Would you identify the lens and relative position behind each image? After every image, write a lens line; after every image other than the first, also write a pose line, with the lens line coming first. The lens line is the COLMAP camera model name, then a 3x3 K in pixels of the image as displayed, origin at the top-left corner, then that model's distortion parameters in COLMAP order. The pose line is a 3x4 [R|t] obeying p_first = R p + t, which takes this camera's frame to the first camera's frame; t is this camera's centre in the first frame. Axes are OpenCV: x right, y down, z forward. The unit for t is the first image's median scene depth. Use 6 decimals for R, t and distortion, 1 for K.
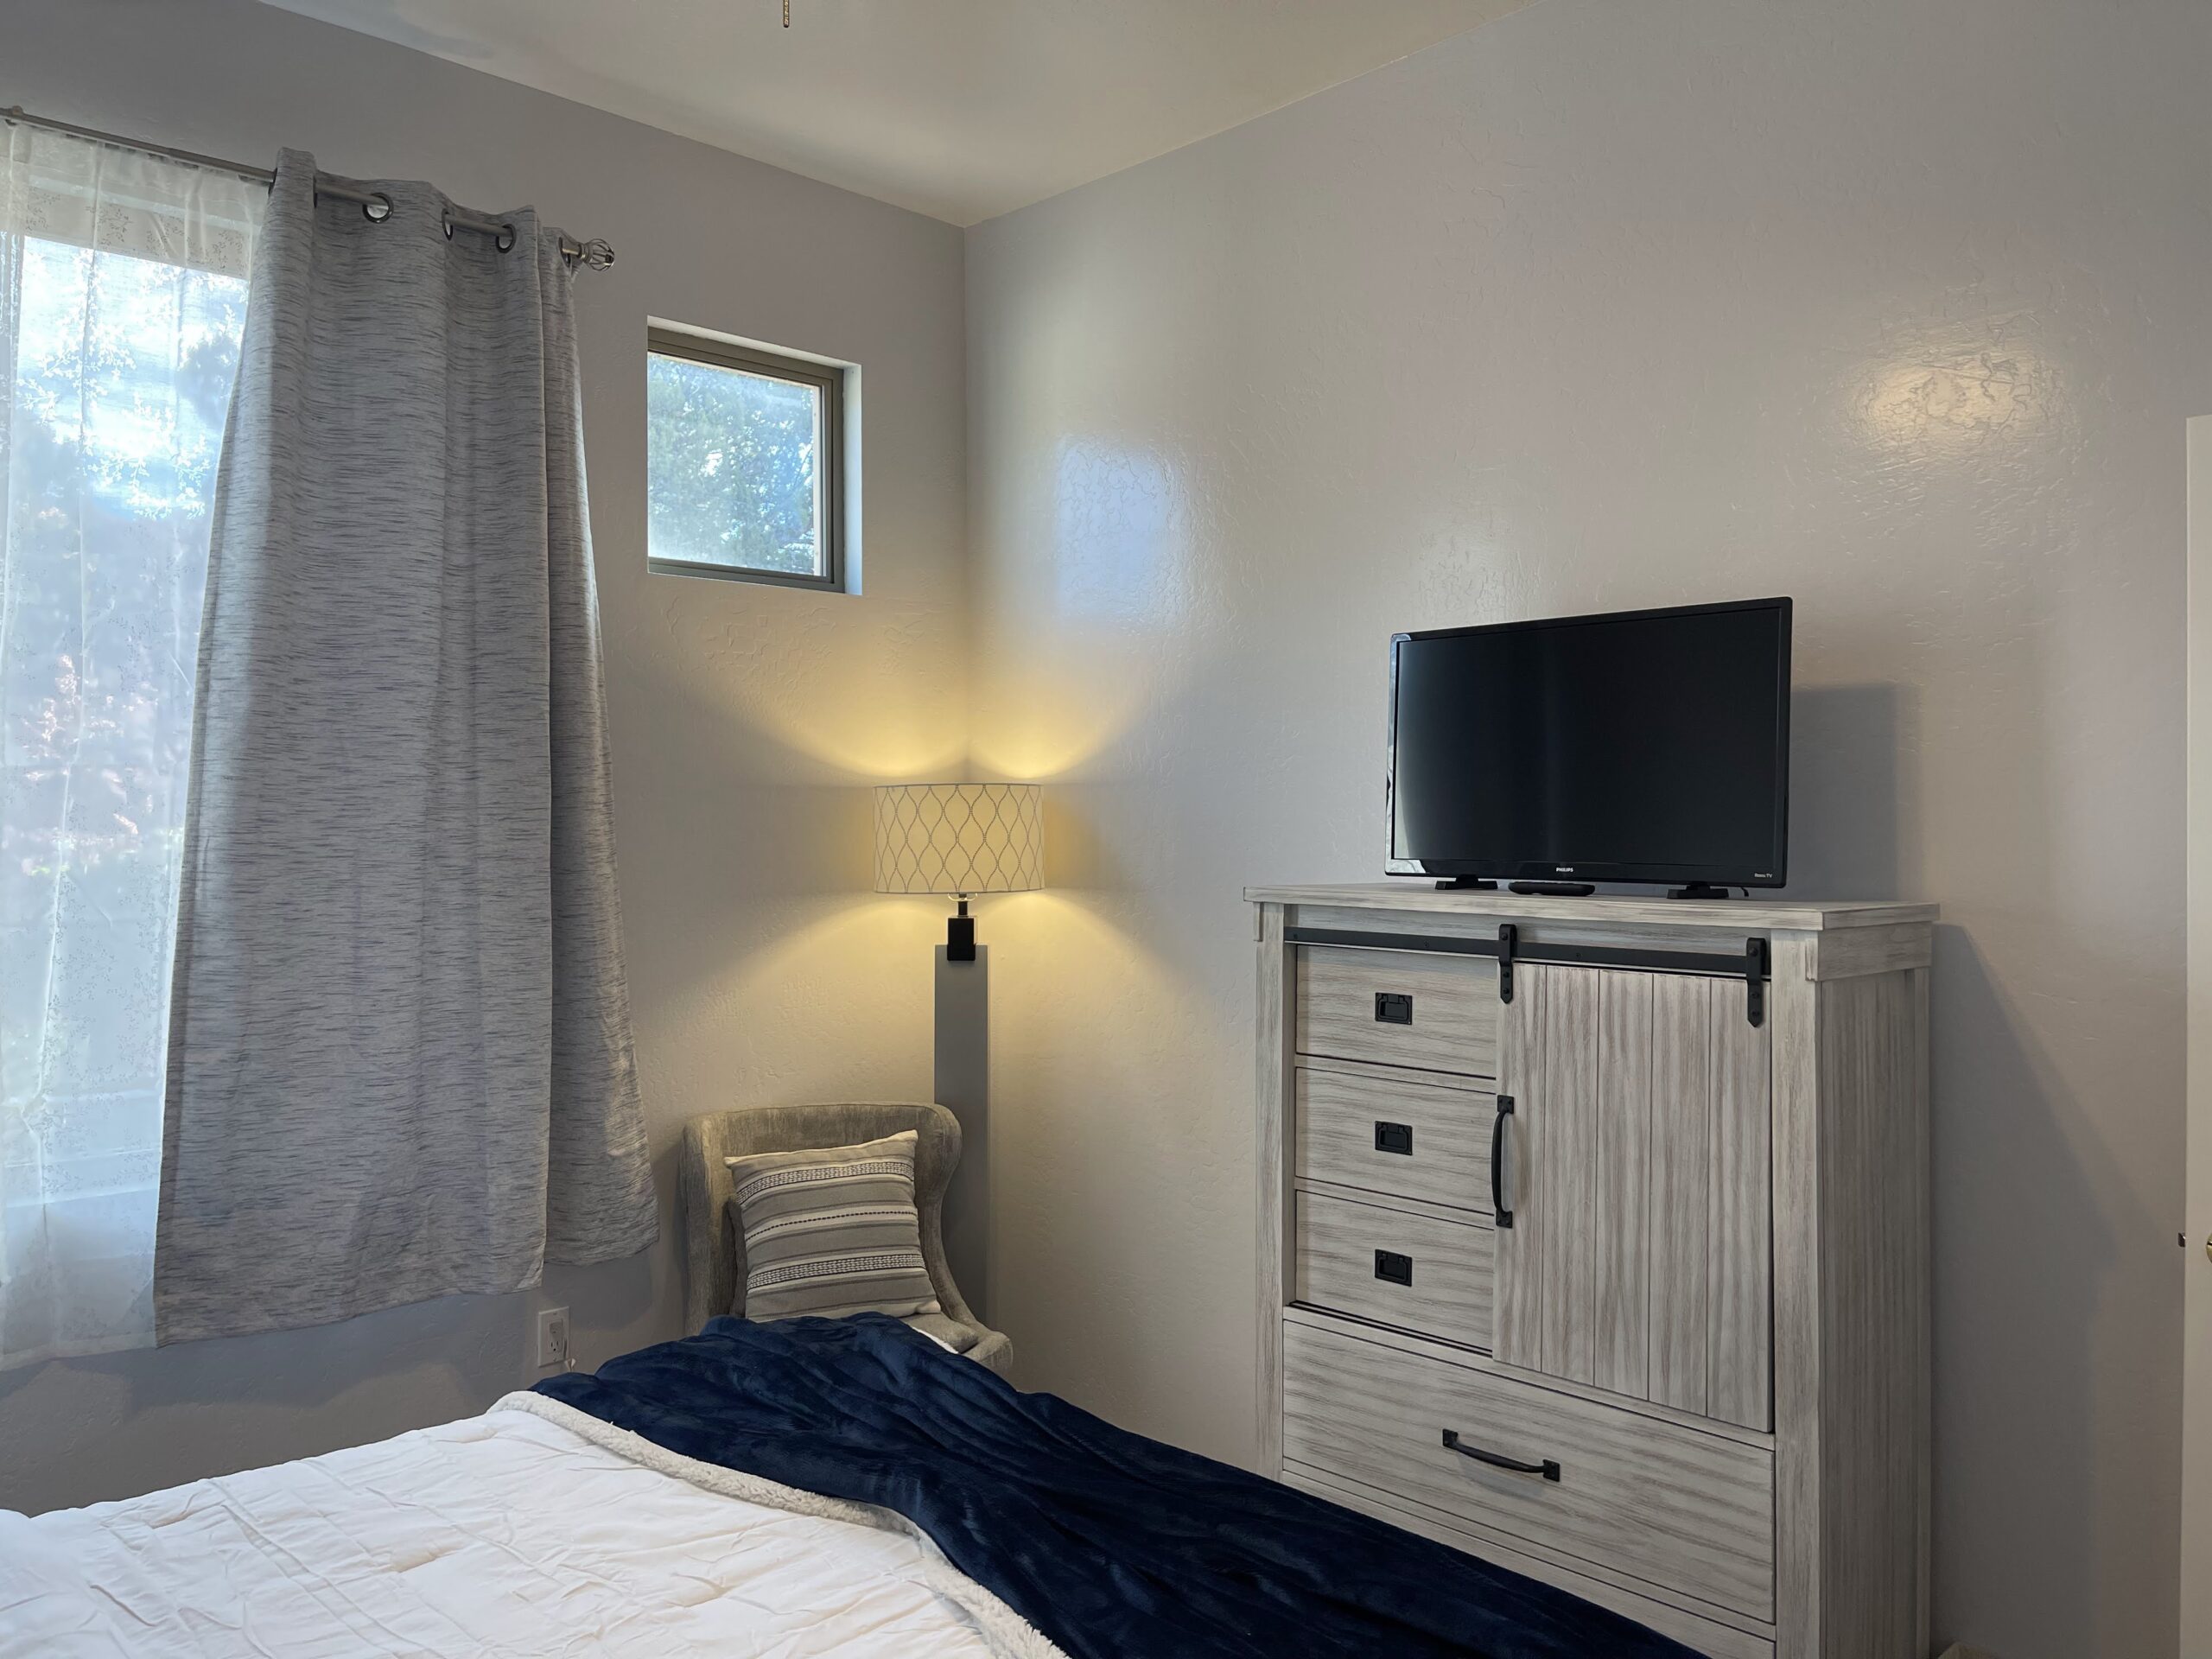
lens RADIAL K [[1689.1, 0, 1108.0], [0, 1689.1, 833.2], [0, 0, 1]] dist [0.052924, -0.015982]
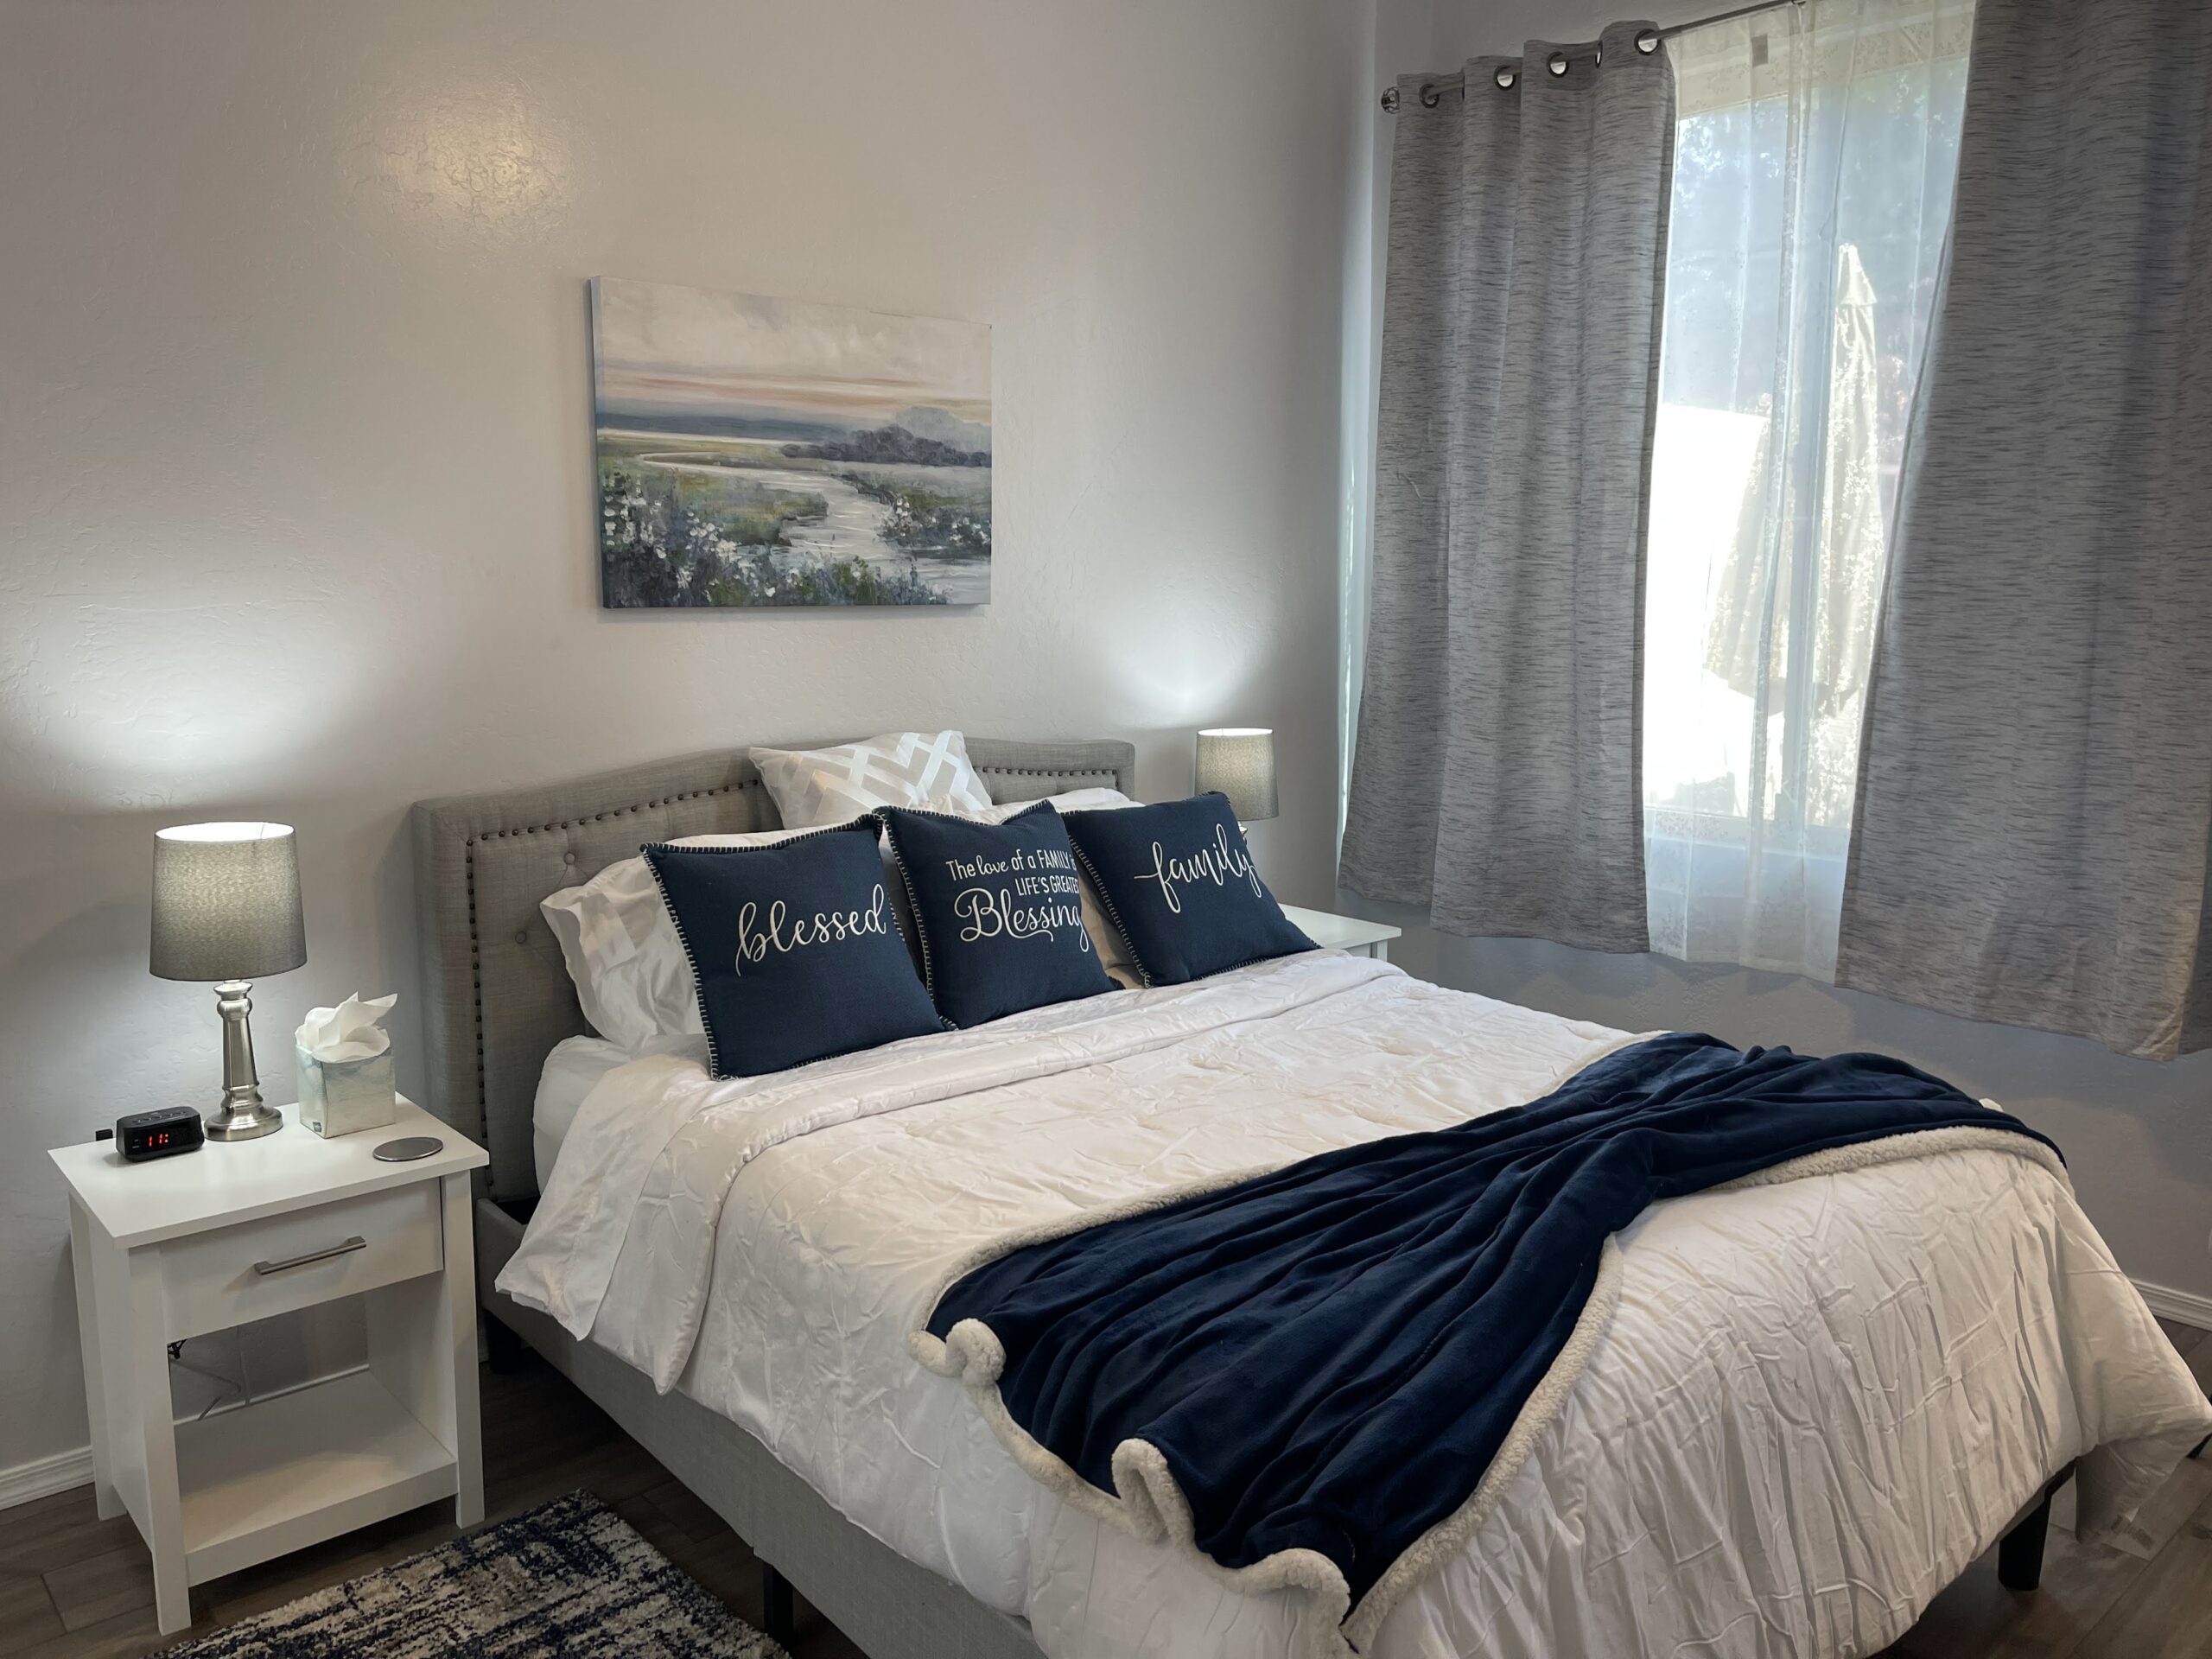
lens RADIAL K [[1689.1, 0, 1106.6], [0, 1689.1, 820.8], [0, 0, 1]] dist [0.052924, -0.015982]
pose [[-0.028454, 0.147340, -0.988677, 0.641304], [-0.011102, 0.988969, 0.147703, 0.001284], [0.999533, 0.015179, -0.026504, 0.470983]]
